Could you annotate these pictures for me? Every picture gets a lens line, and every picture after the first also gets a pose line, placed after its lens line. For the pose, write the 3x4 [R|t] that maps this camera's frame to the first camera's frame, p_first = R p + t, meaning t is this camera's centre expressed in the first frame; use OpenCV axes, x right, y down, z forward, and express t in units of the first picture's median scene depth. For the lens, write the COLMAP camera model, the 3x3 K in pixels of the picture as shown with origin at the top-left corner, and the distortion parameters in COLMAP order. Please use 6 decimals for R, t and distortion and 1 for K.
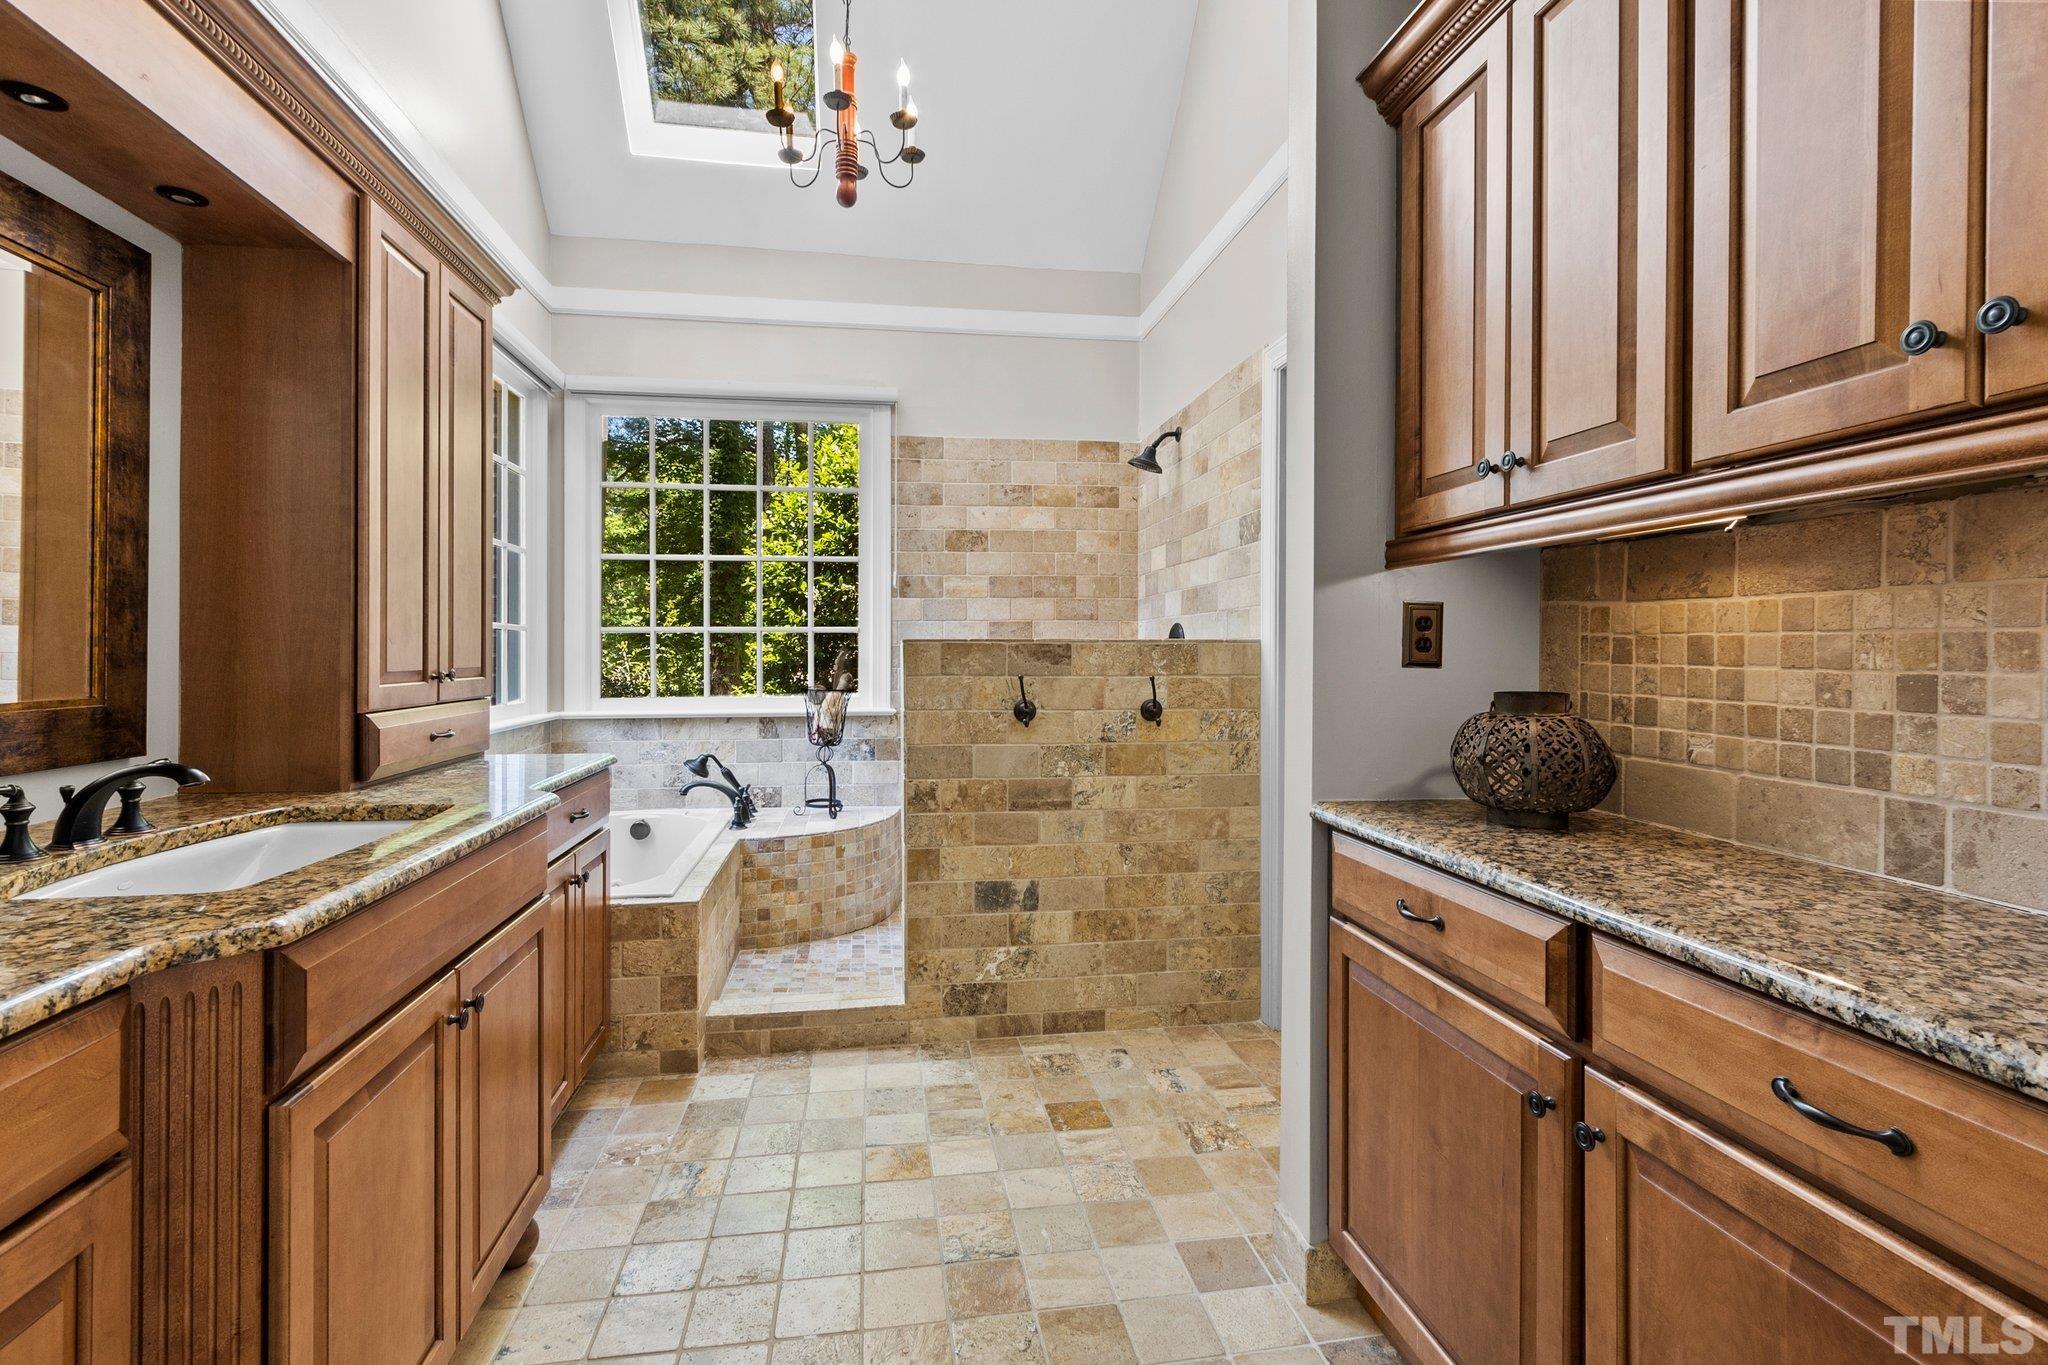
lens RADIAL K [[936.8, 0, 1021.5], [0, 936.8, 663.7], [0, 0, 1]] dist [0.004168, 0.000680]
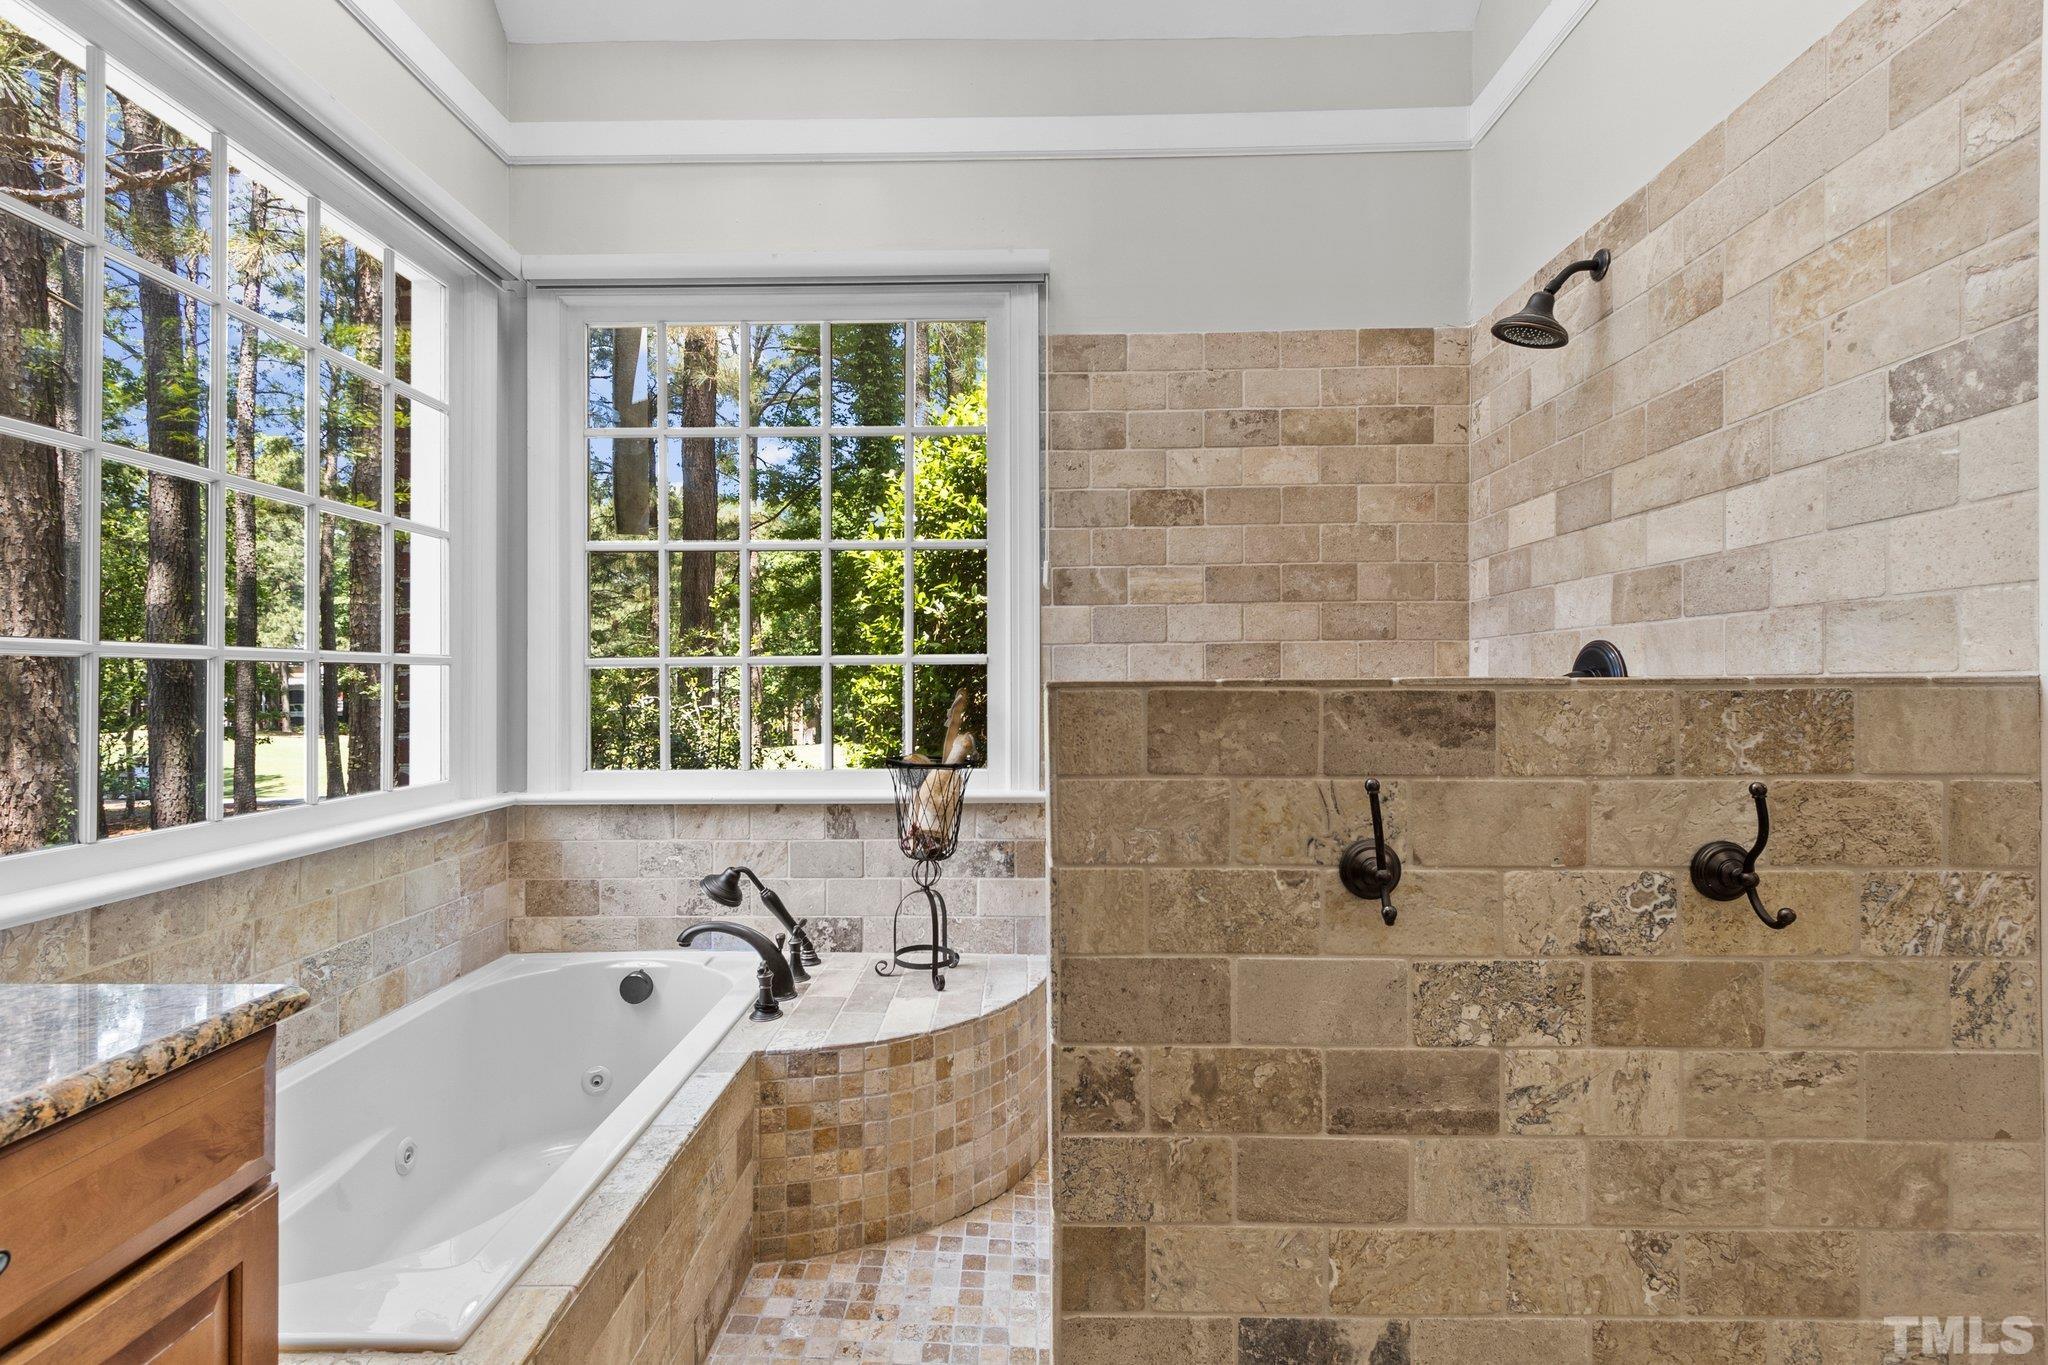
lens RADIAL K [[936.8, 0, 1019.0], [0, 936.8, 677.8], [0, 0, 1]] dist [0.004168, 0.000680]
pose [[0.984111, -0.004685, -0.177494, -0.055447], [0.001631, 0.999848, -0.017351, -0.016707], [0.177549, 0.016786, 0.983969, 0.489716]]
